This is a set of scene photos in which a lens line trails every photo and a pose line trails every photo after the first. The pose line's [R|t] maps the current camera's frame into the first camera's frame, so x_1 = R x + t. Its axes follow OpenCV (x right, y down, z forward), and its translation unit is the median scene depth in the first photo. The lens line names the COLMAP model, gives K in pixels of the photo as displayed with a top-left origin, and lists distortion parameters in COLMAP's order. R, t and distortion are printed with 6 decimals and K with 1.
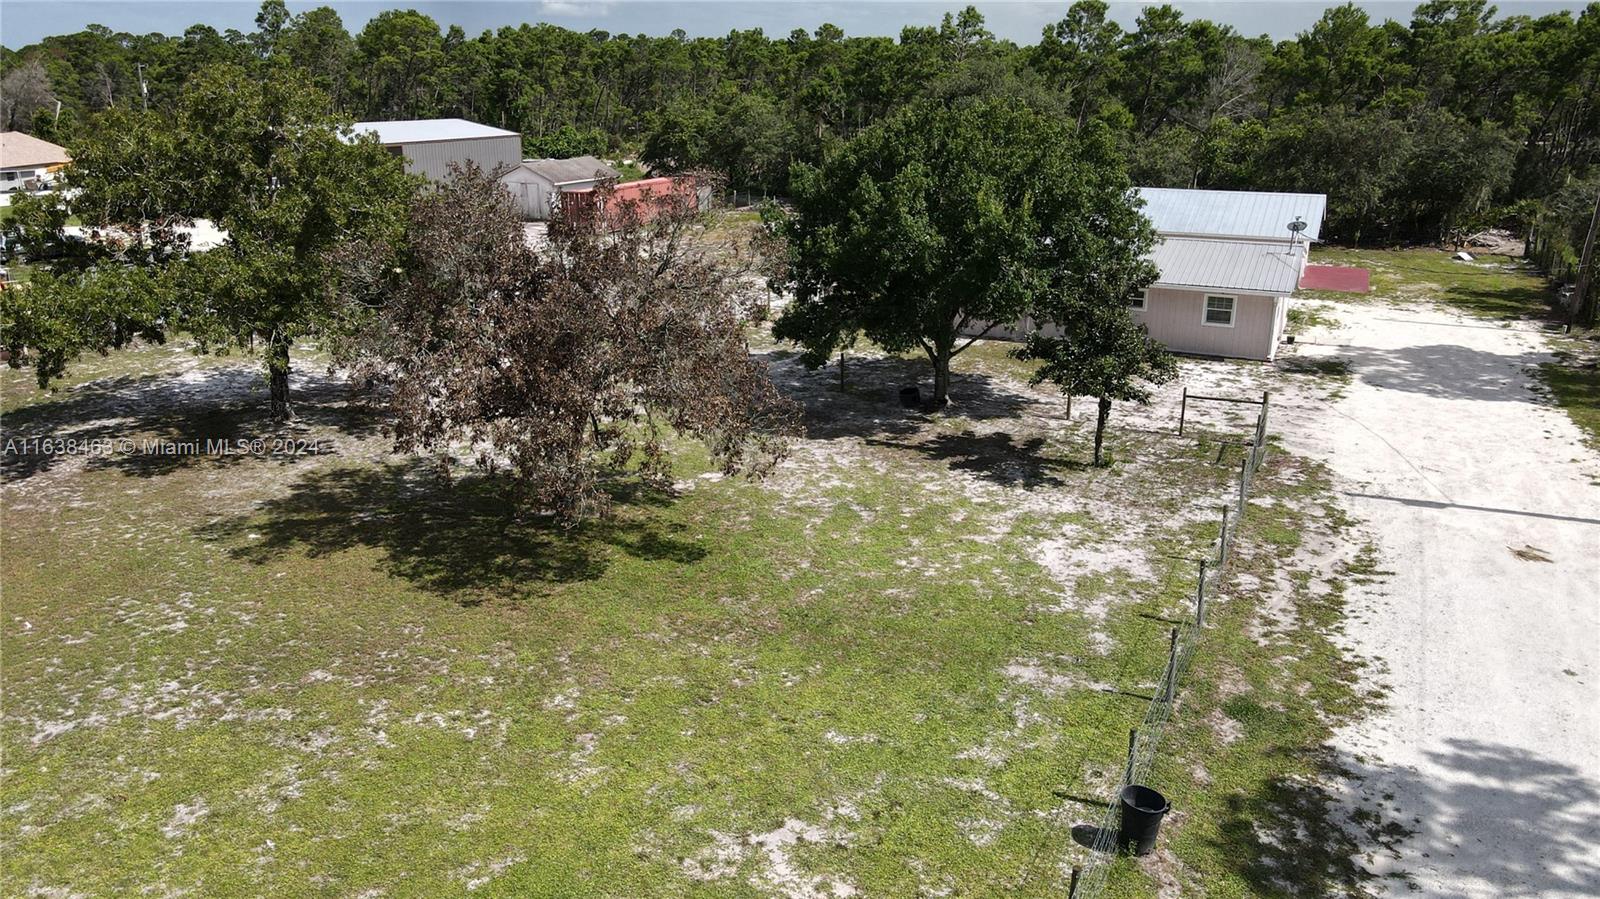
lens RADIAL K [[1173.9, 0, 802.5], [0, 1173.9, 441.2], [0, 0, 1]] dist [0.013750, 0.005496]
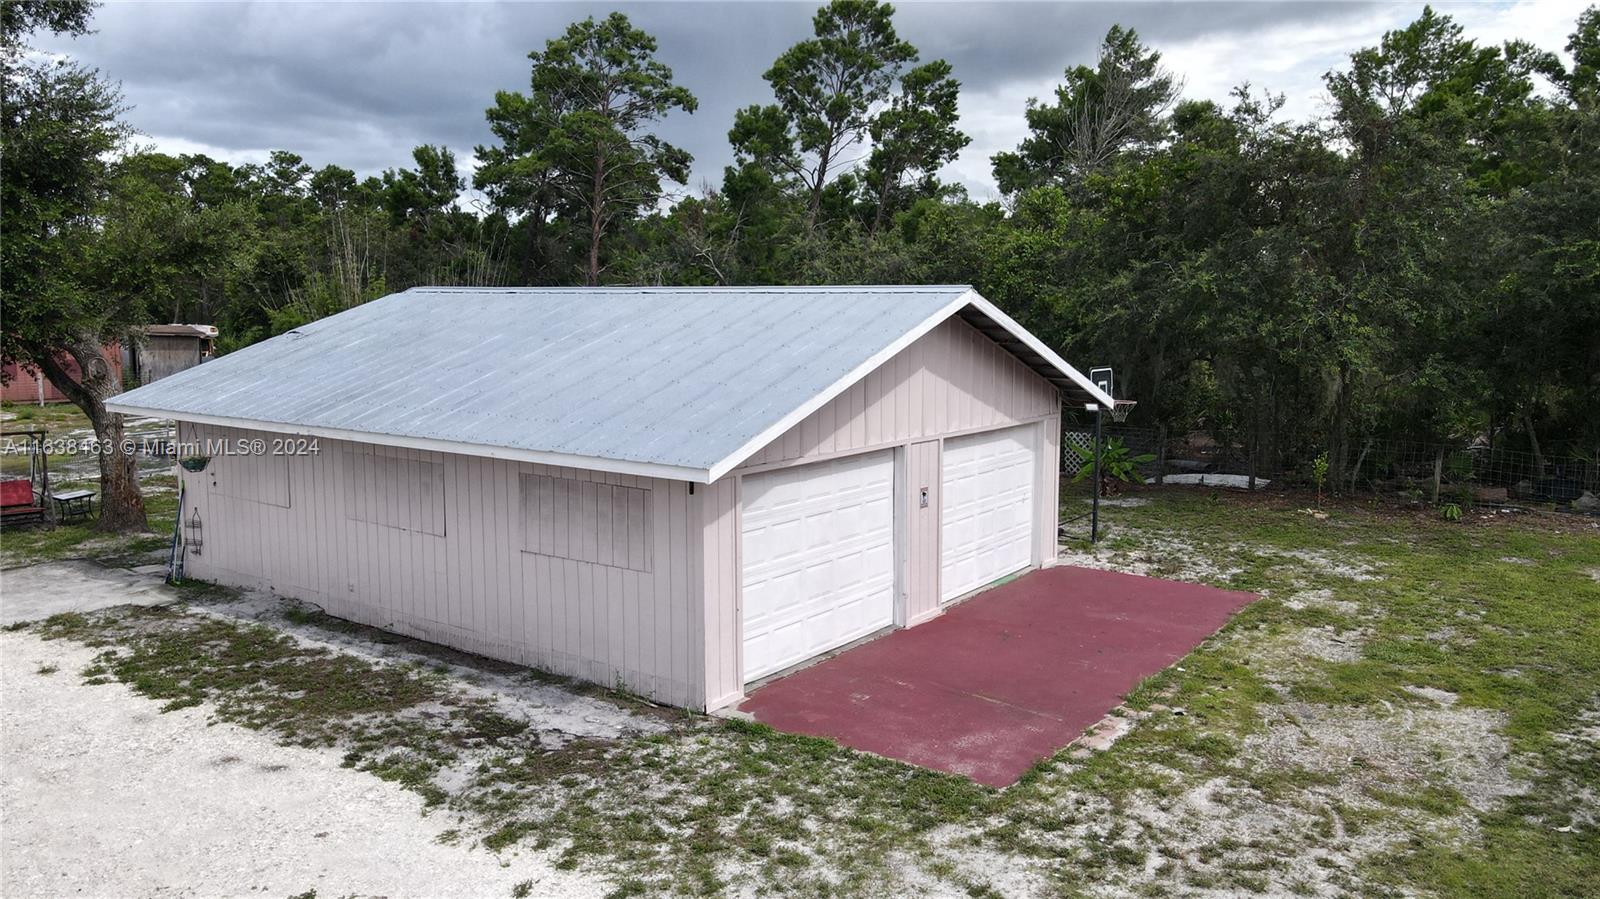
lens RADIAL K [[1173.9, 0, 802.5], [0, 1173.9, 441.2], [0, 0, 1]] dist [0.013750, 0.005496]
pose [[0.983905, 0.023809, -0.177098, 0.793501], [-0.056091, 0.982141, -0.179591, -0.238555], [0.169659, 0.186634, 0.967669, 1.355635]]
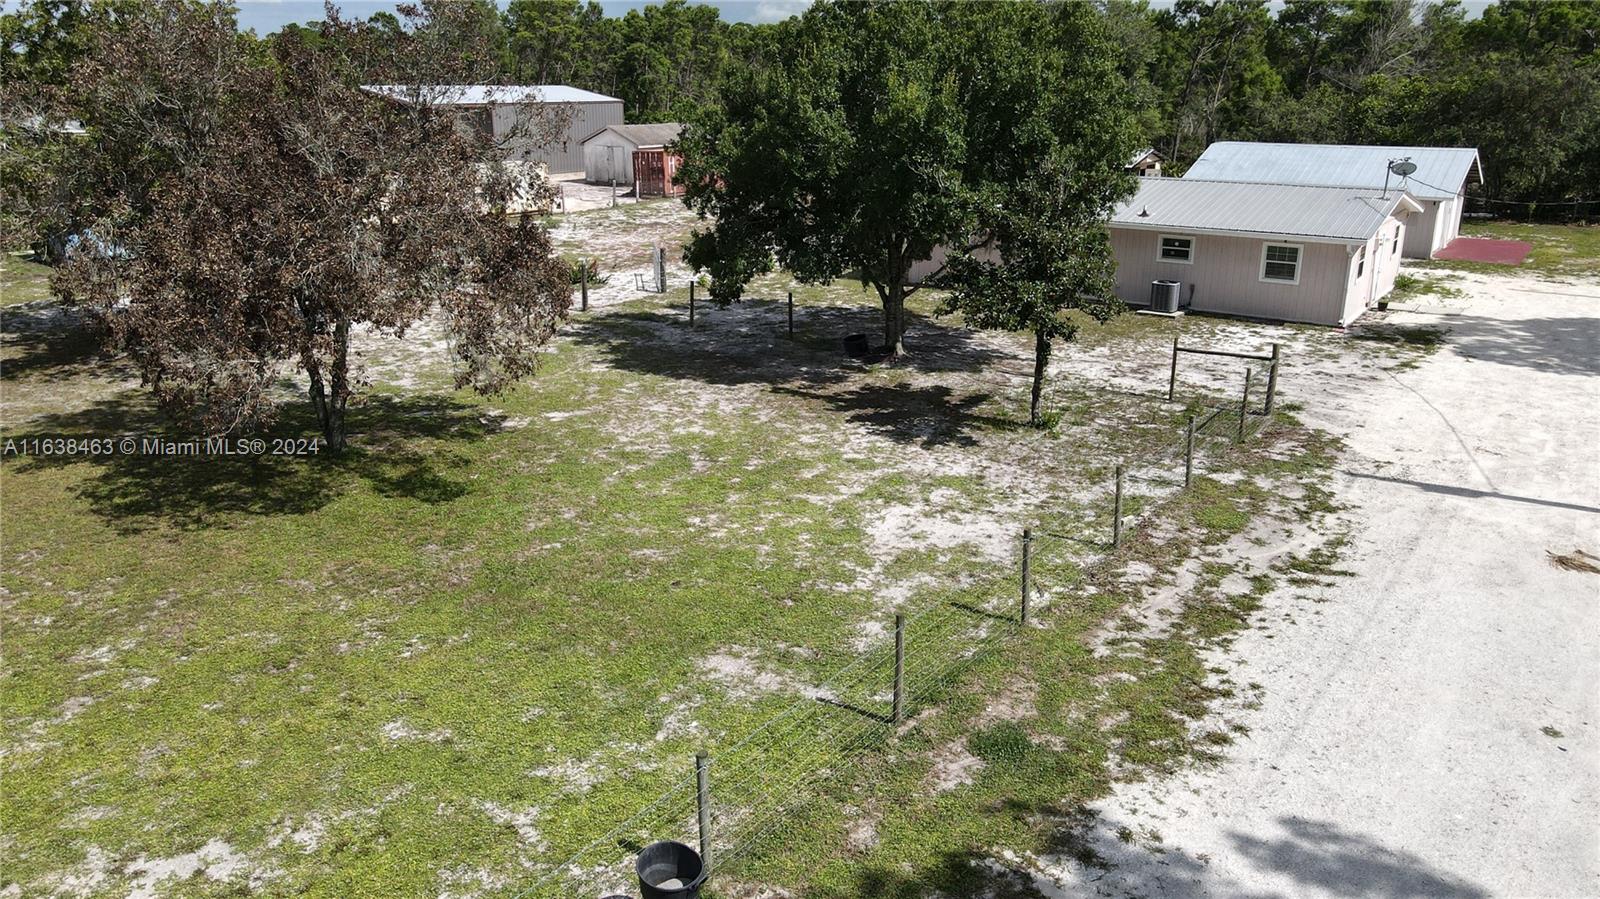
lens RADIAL K [[1173.9, 0, 802.5], [0, 1173.9, 441.2], [0, 0, 1]] dist [0.013750, 0.005496]
pose [[0.986203, 0.049671, -0.157912, 0.204714], [-0.050337, 0.998732, -0.000218, 0.035712], [0.157701, 0.008164, 0.987453, 0.183402]]
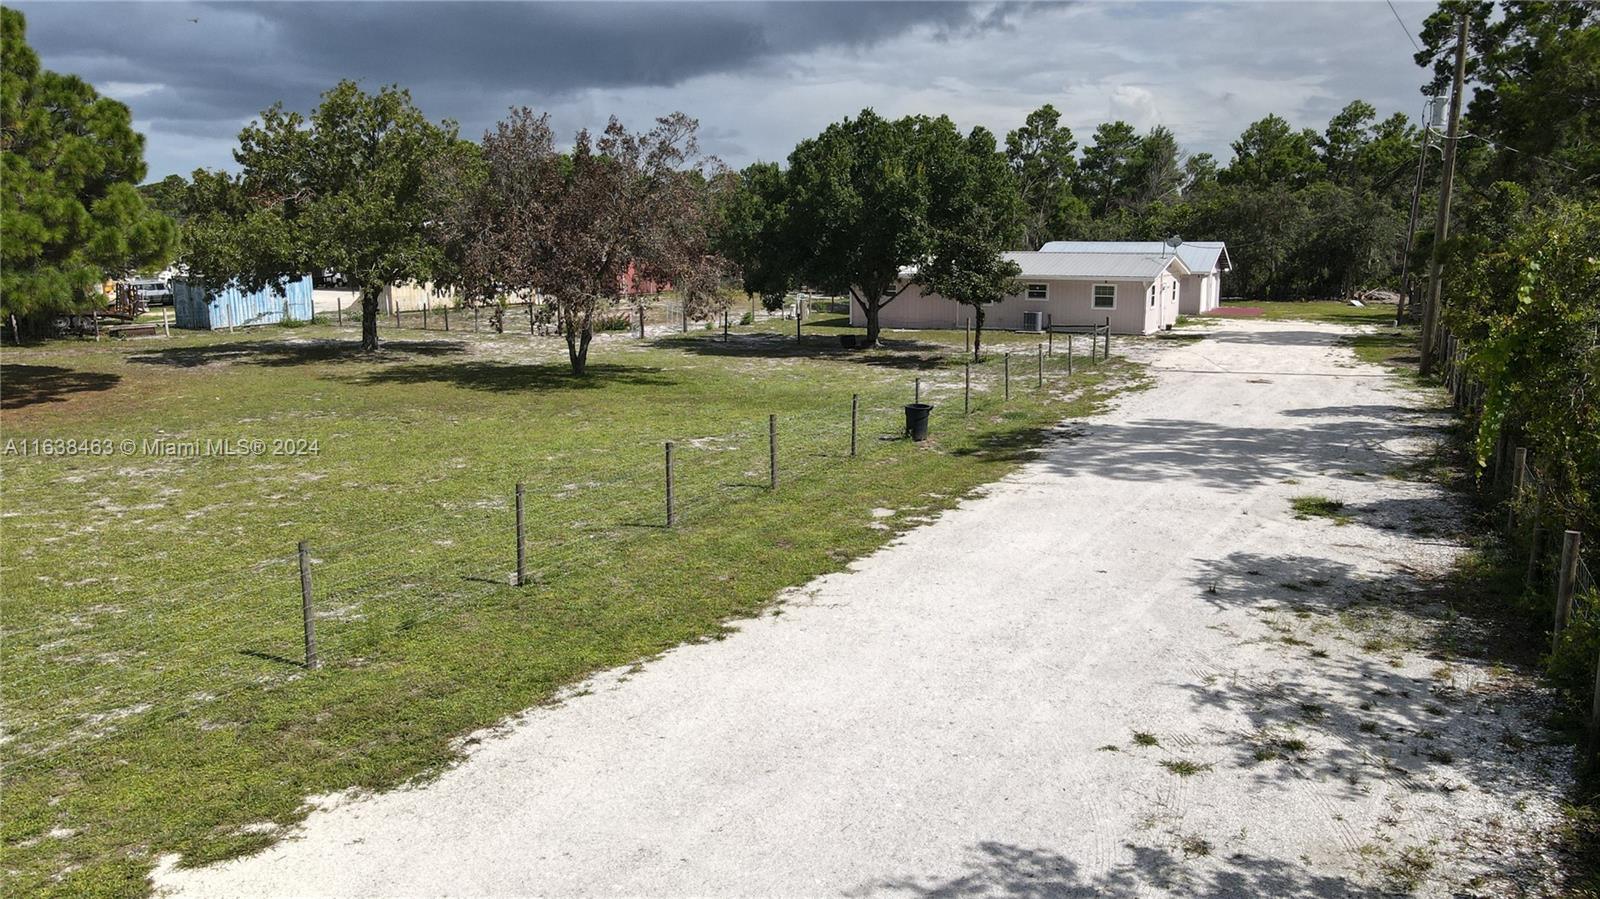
lens RADIAL K [[1173.9, 0, 802.5], [0, 1173.9, 441.2], [0, 0, 1]] dist [0.013750, 0.005496]
pose [[0.999749, 0.002415, -0.022258, 0.074804], [-0.005305, 0.991404, -0.130730, 0.262087], [0.021751, 0.130816, 0.991168, -0.295229]]
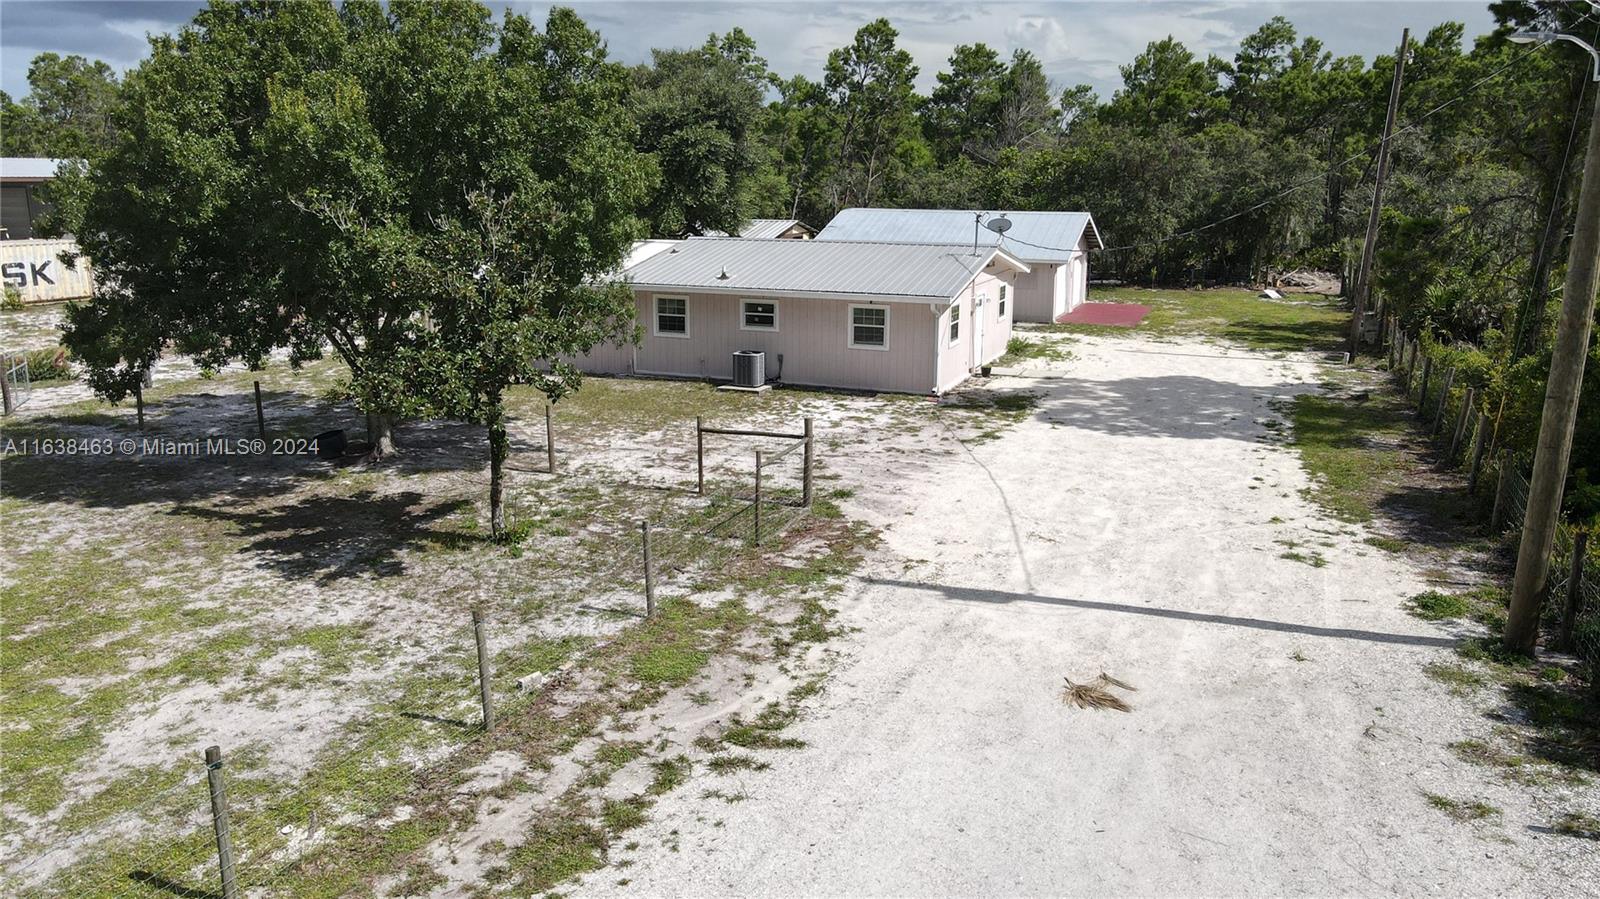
lens RADIAL K [[1177.4, 0, 801.4], [0, 1177.4, 448.2], [0, 0, 1]] dist [-0.019980, 0.057726]
pose [[0.998336, -0.012149, 0.056370, 0.341353], [0.016232, 0.997232, -0.072562, 0.018146], [-0.055332, 0.073357, 0.995770, 0.363925]]
